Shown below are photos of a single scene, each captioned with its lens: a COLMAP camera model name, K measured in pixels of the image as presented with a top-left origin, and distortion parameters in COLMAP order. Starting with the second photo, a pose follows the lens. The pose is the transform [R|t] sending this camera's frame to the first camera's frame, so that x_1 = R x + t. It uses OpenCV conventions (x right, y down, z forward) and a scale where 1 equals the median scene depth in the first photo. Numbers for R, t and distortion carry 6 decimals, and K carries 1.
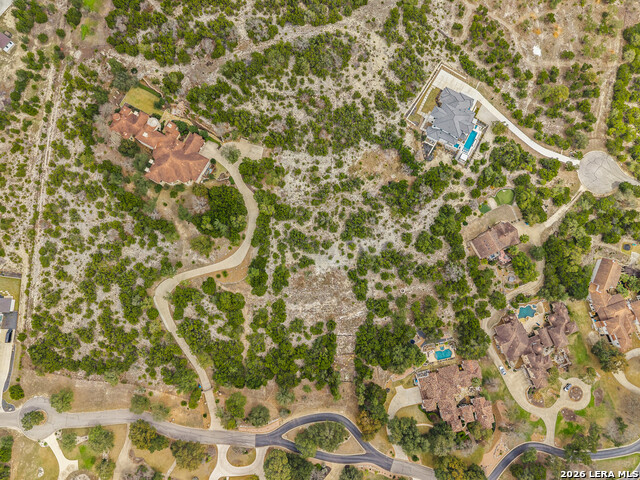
lens RADIAL K [[446.4, 0, 320.1], [0, 446.4, 240.8], [0, 0, 1]] dist [0.007997, -0.011306]
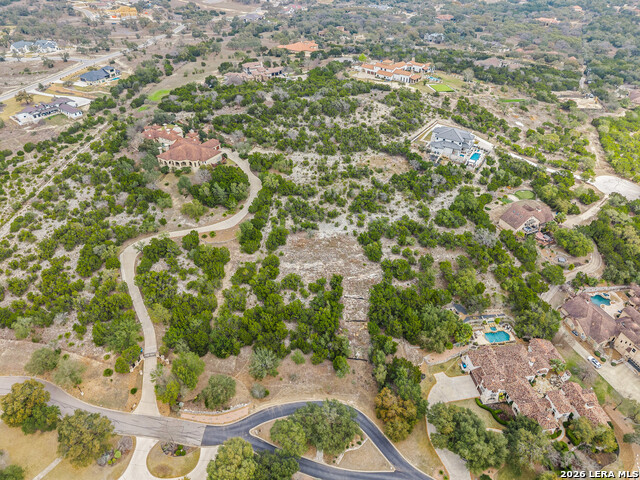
lens RADIAL K [[446.4, 0, 321.2], [0, 446.4, 240.3], [0, 0, 1]] dist [0.007997, -0.011306]
pose [[0.998806, 0.013213, -0.047040, 0.033256], [-0.042452, 0.711326, -0.701579, 0.665777], [0.024191, 0.702738, 0.711038, 0.404372]]
